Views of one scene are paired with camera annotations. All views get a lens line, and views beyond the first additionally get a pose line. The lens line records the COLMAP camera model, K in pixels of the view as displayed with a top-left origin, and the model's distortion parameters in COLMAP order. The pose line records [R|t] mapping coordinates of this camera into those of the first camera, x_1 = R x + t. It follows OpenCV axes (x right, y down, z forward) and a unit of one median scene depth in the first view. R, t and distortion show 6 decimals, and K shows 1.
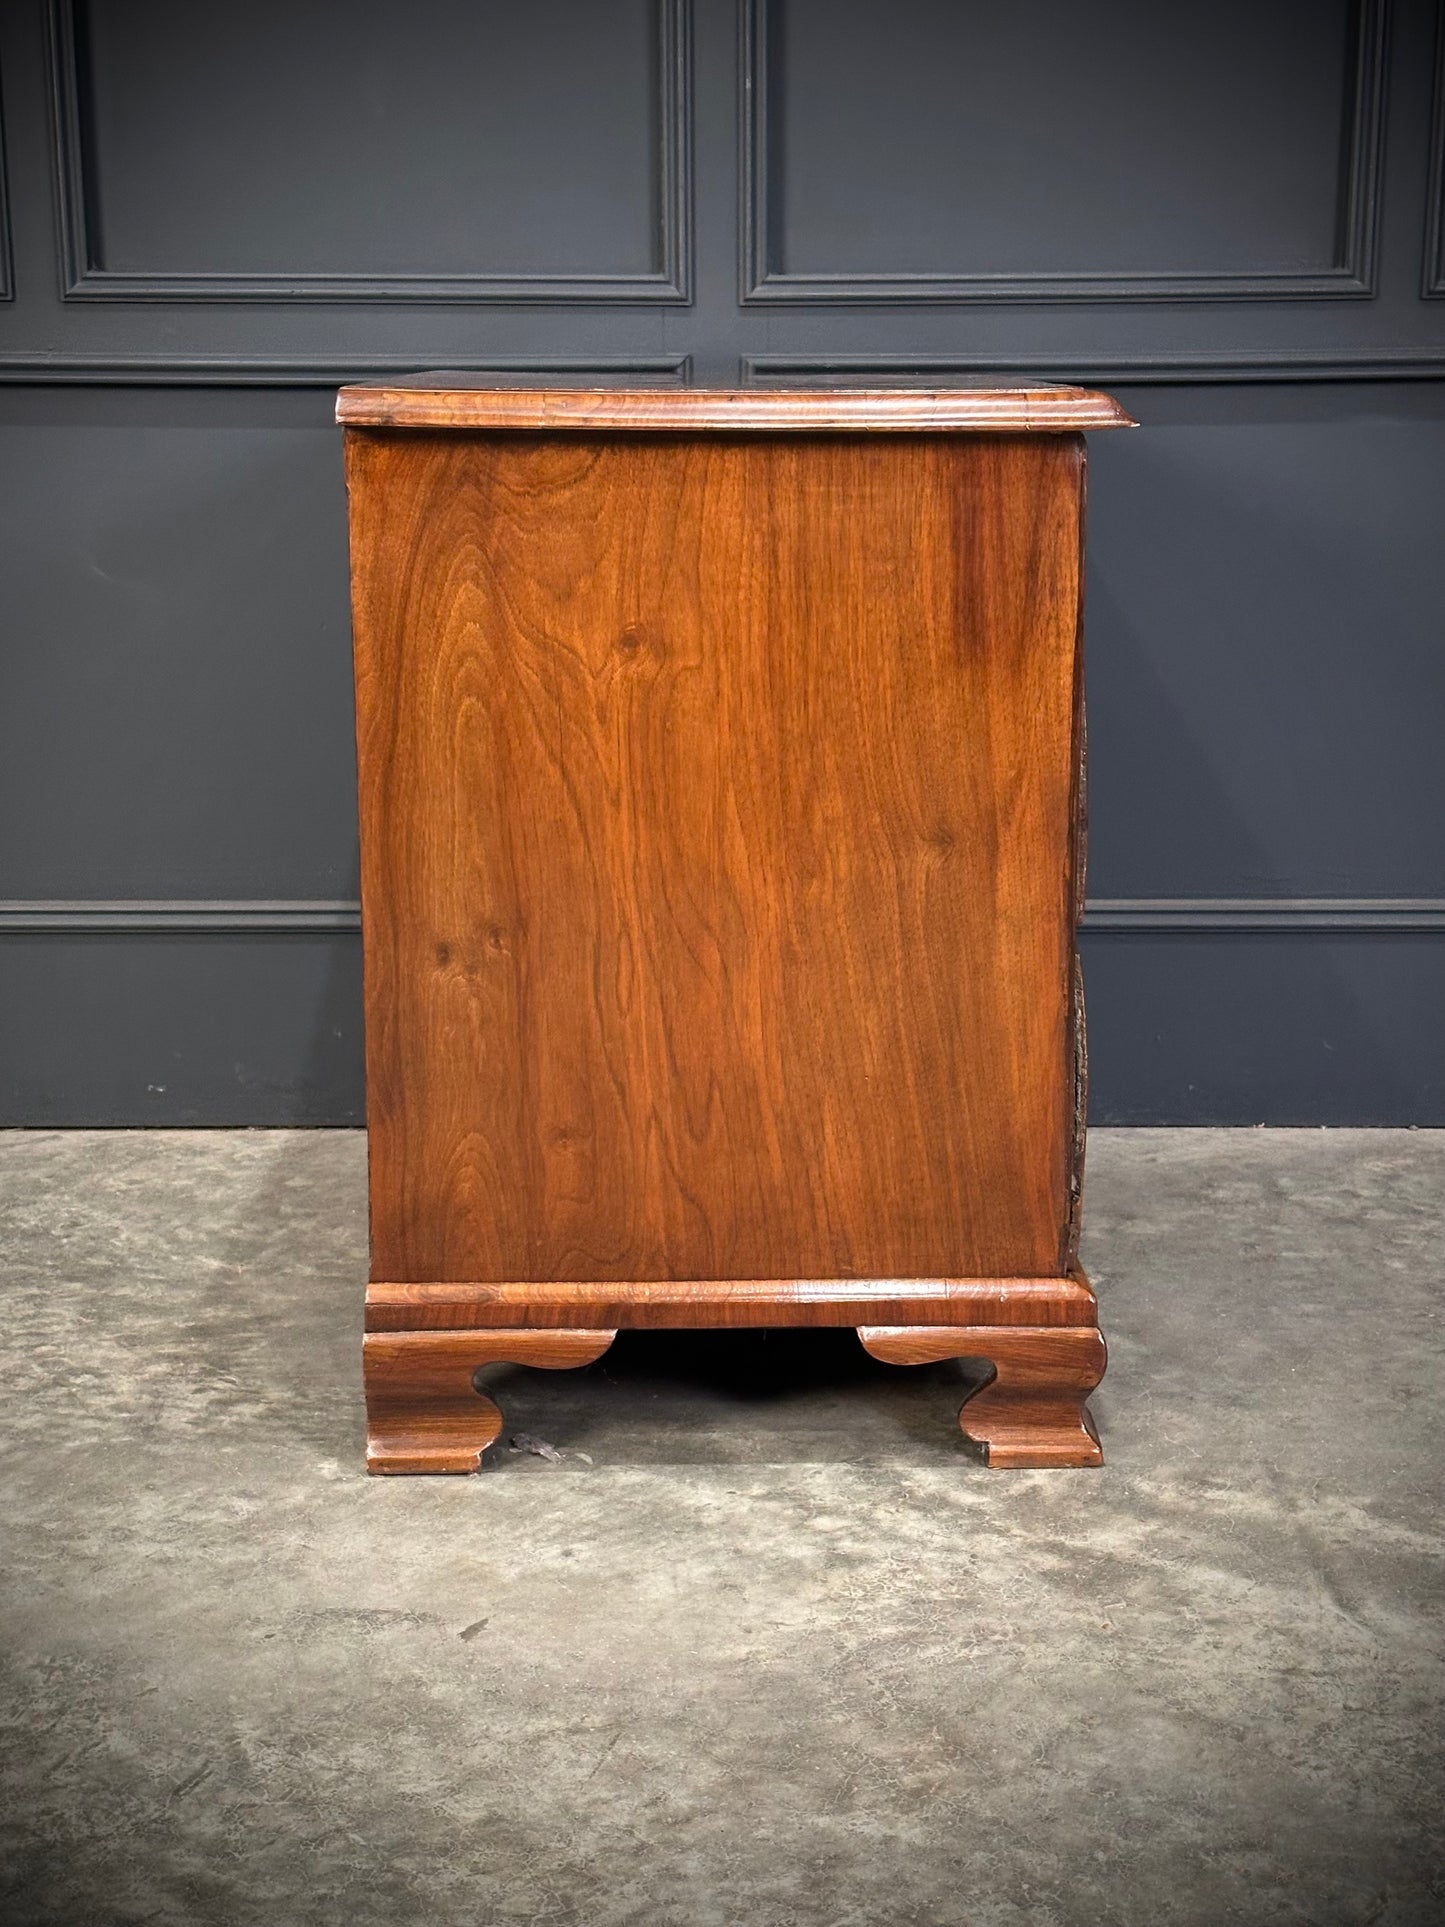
lens RADIAL K [[2824.4, 0, 722.9], [0, 2824.4, 972.2], [0, 0, 1]] dist [0.126690, 0.000000]
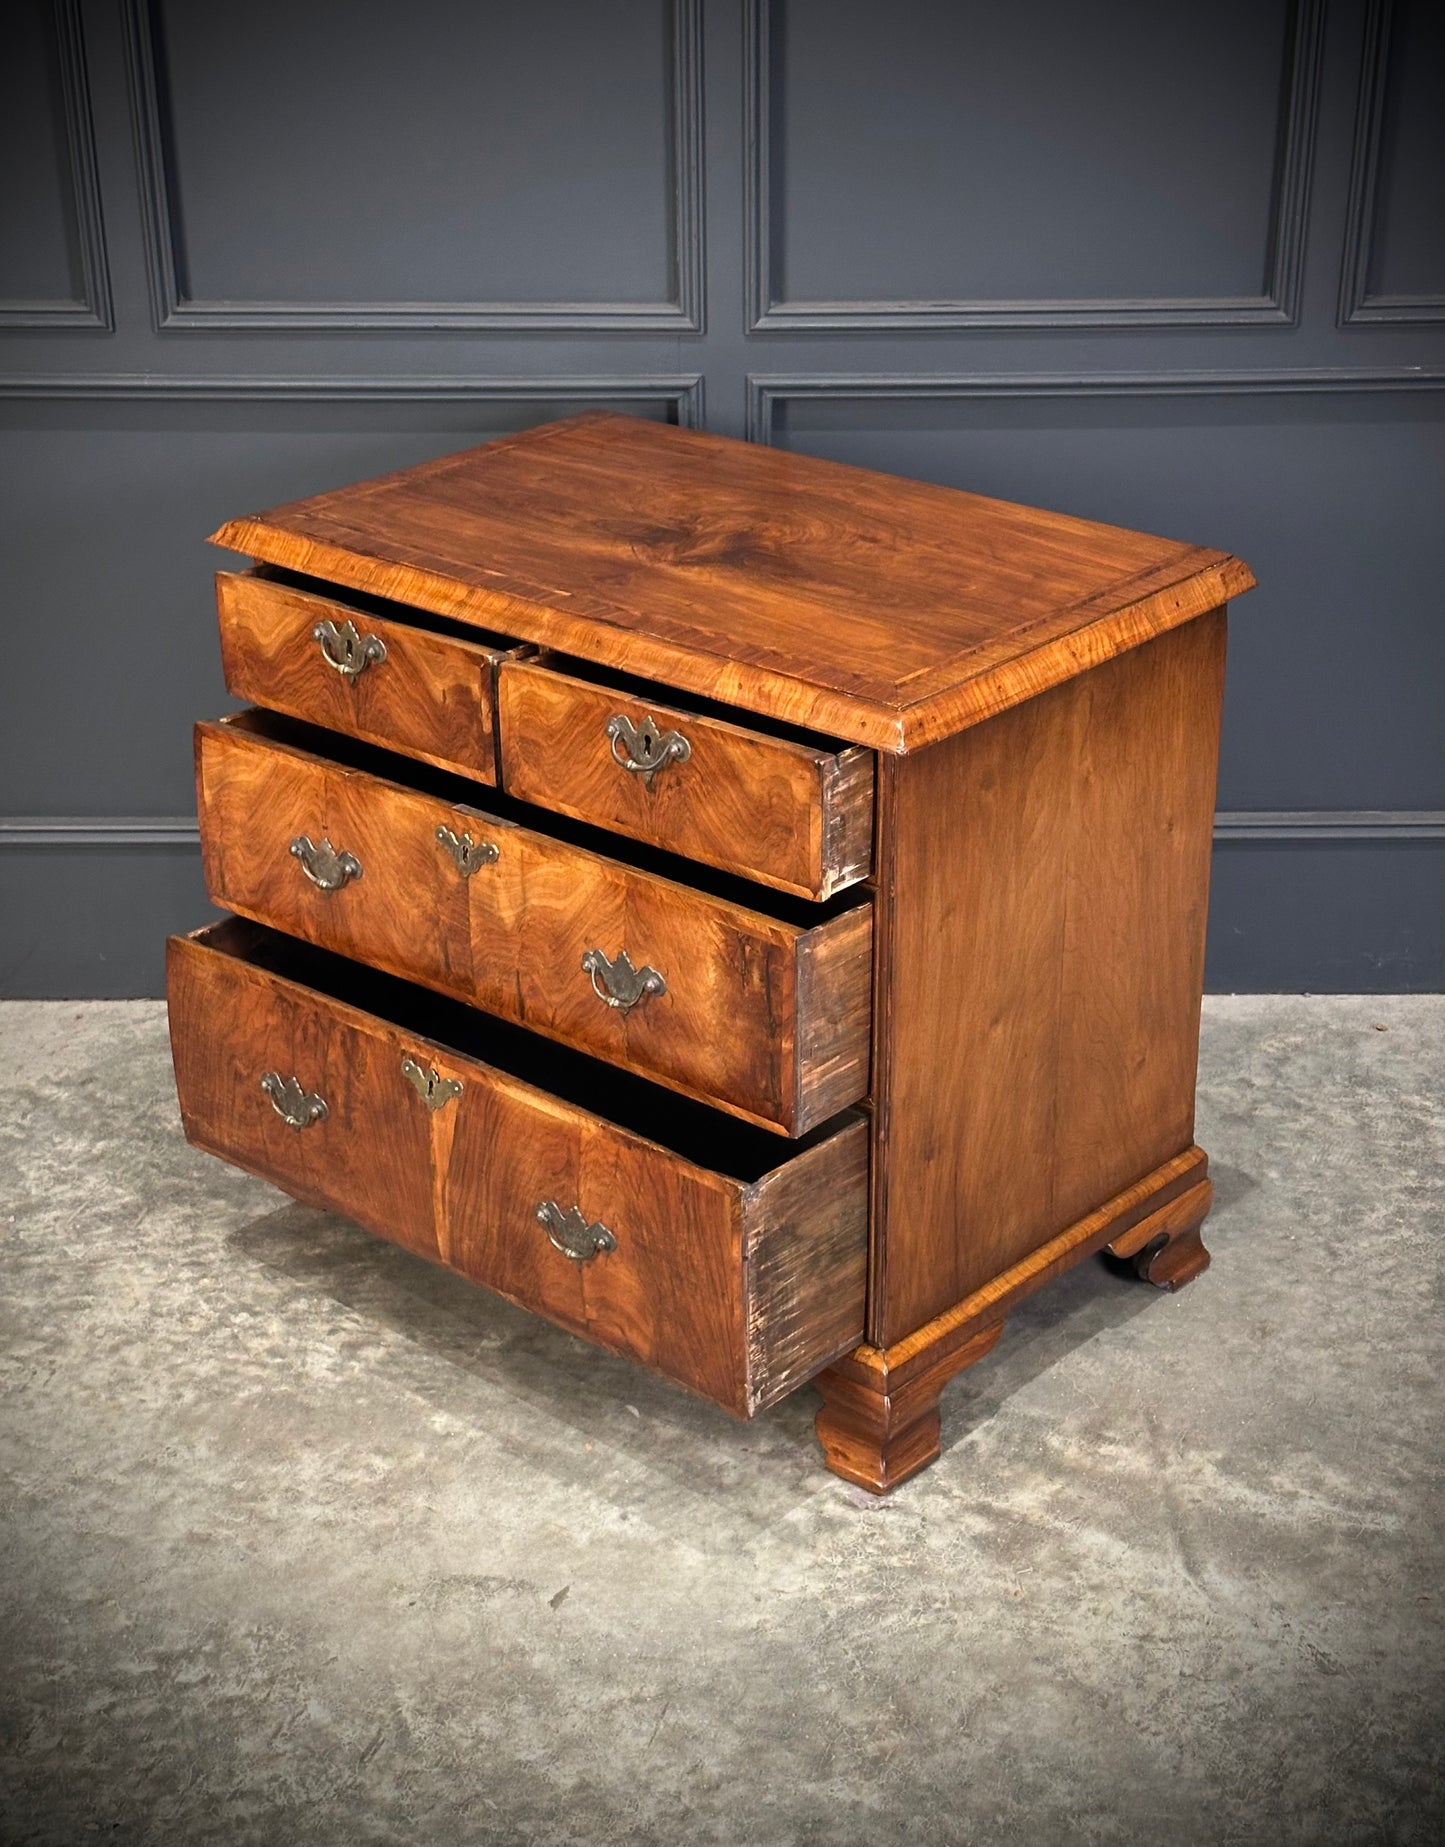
lens RADIAL K [[2871.3, 0, 736.4], [0, 2871.3, 942.4], [0, 0, 1]] dist [0.133586, 0.000000]
pose [[0.999979, -0.004917, 0.004139, -0.005471], [0.003850, 0.973937, 0.226788, -0.366994], [-0.005146, -0.226767, 0.973935, -0.273008]]
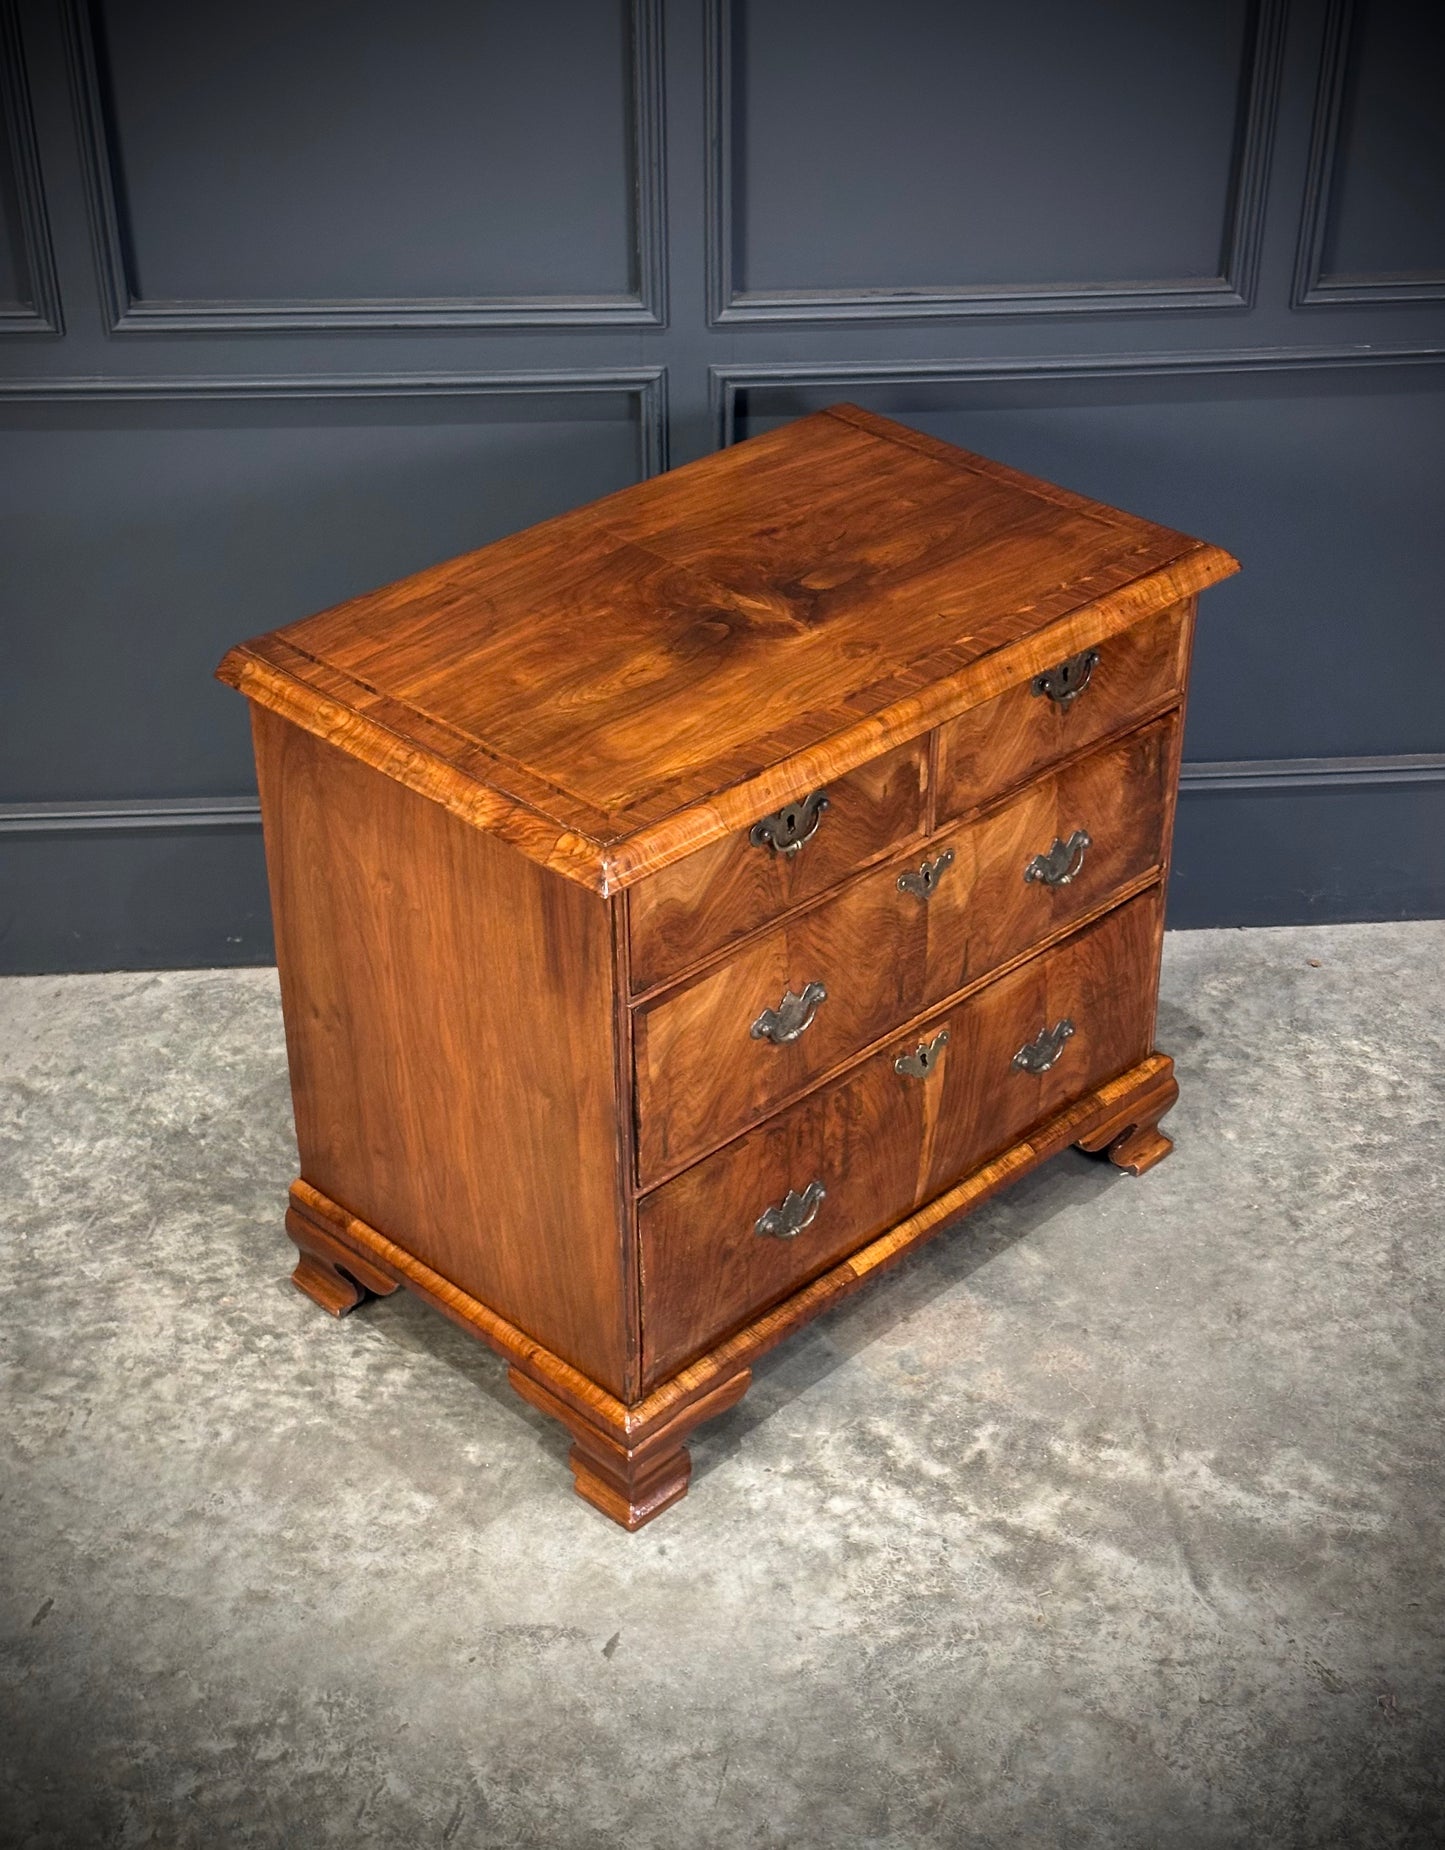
lens RADIAL K [[2712.0, 0, 753.2], [0, 2712.0, 977.3], [0, 0, 1]] dist [0.131276, 0.000000]
pose [[0.996417, -0.041720, 0.073570, -0.096152], [0.012095, 0.931222, 0.364252, -0.552724], [-0.083707, -0.362057, 0.928390, -0.168938]]
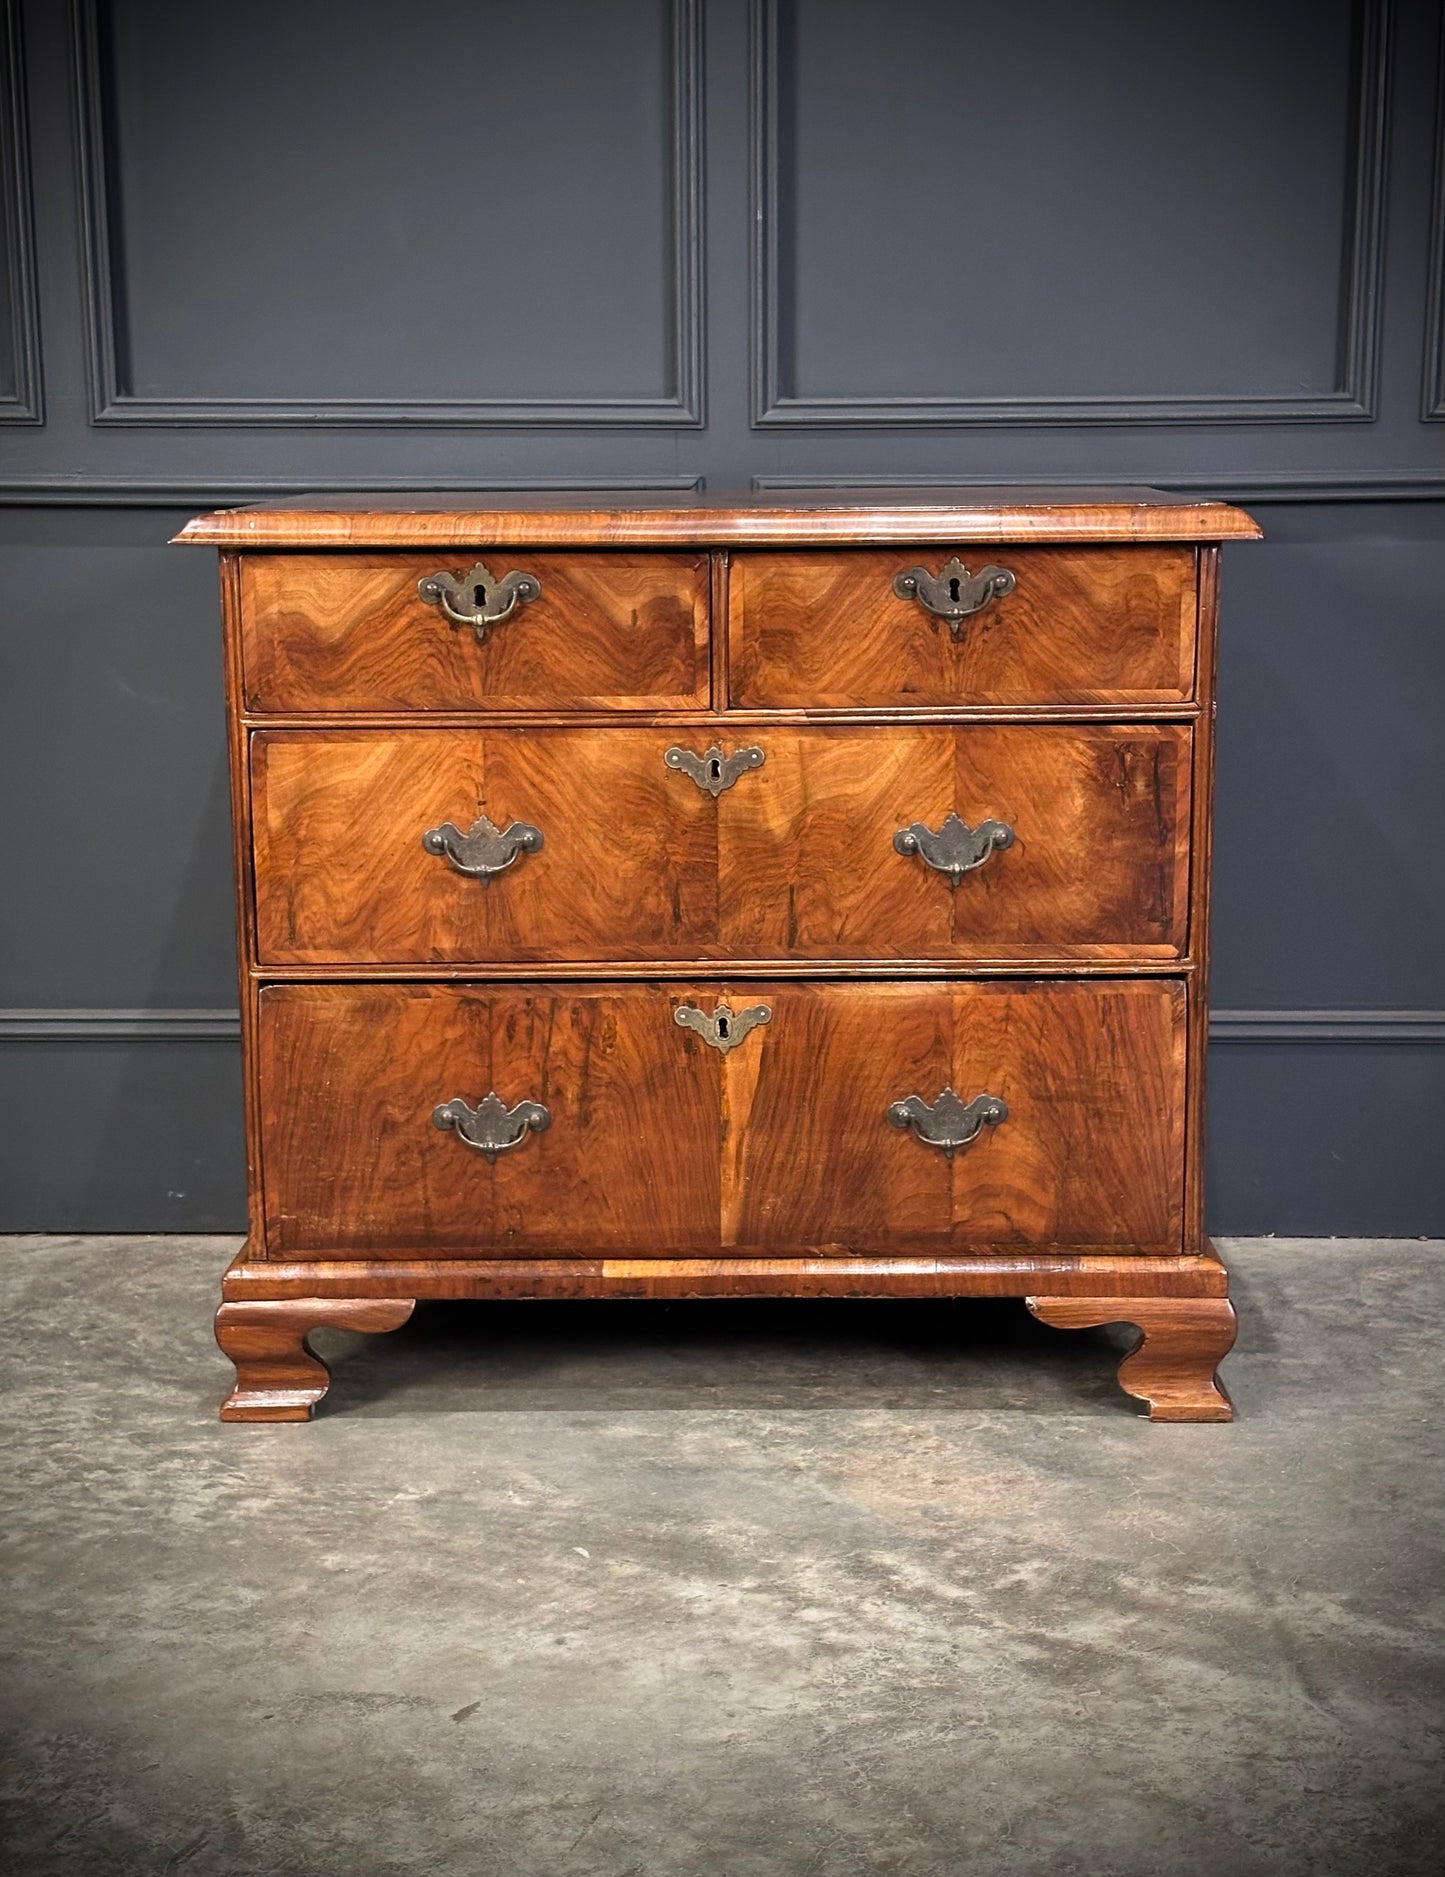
lens RADIAL K [[2920.9, 0, 725.4], [0, 2920.9, 1002.4], [0, 0, 1]] dist [0.127564, 0.000000]
pose [[0.999811, 0.002356, -0.019274, 0.024583], [-0.002940, 0.999536, -0.030317, 0.005406], [0.019194, 0.030368, 0.999354, -0.067861]]
